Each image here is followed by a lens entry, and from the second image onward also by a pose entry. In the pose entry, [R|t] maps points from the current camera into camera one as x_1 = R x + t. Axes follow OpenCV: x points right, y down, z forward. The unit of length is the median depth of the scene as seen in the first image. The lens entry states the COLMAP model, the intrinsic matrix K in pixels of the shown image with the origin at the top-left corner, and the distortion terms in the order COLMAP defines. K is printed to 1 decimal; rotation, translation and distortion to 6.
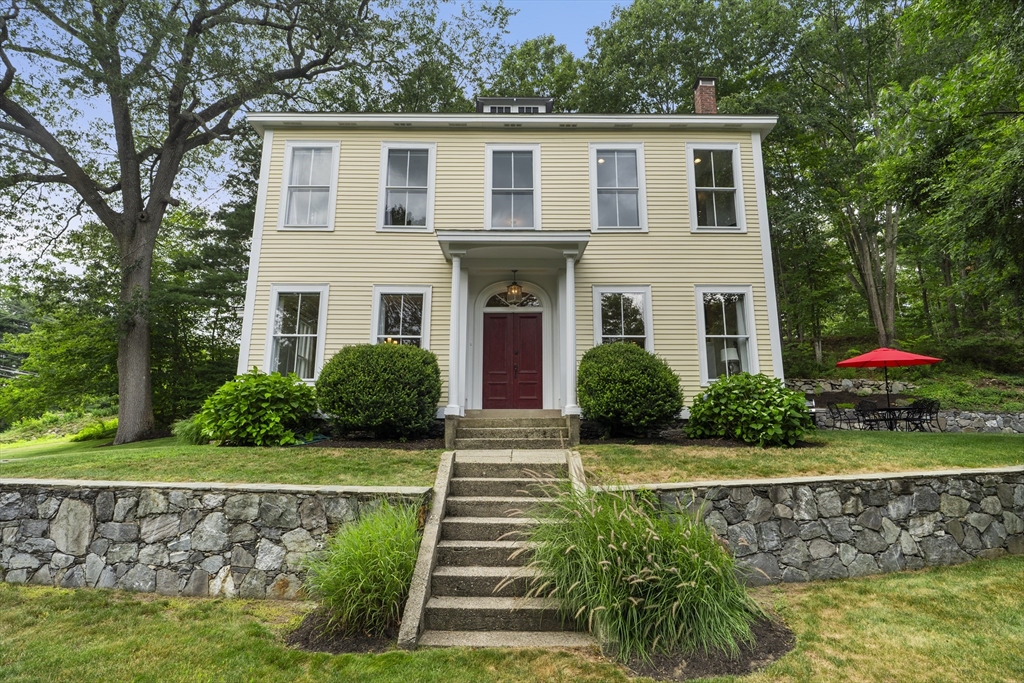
lens RADIAL K [[487.4, 0, 512.0], [0, 487.4, 341.5], [0, 0, 1]] dist [0.000289, 0.000251]
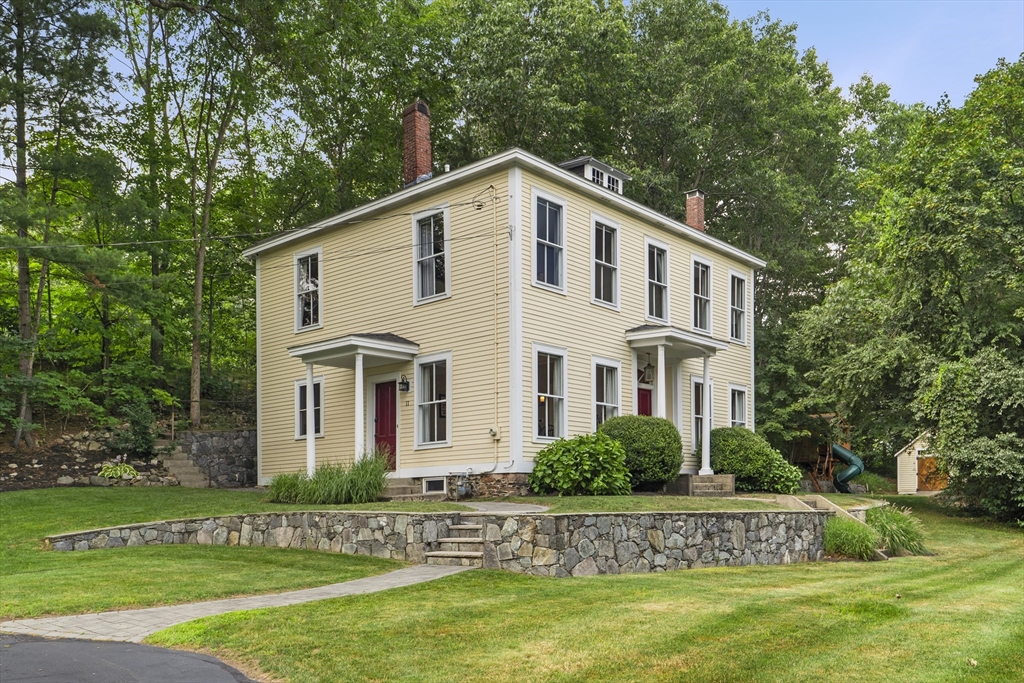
lens RADIAL K [[867.8, 0, 512.0], [0, 867.8, 341.5], [0, 0, 1]] dist [0.002139, 0.000468]
pose [[0.658376, 0.128309, 0.741673, -3.894571], [-0.125974, 0.990248, -0.059487, -0.027993], [-0.742073, -0.054267, 0.668119, -0.467910]]
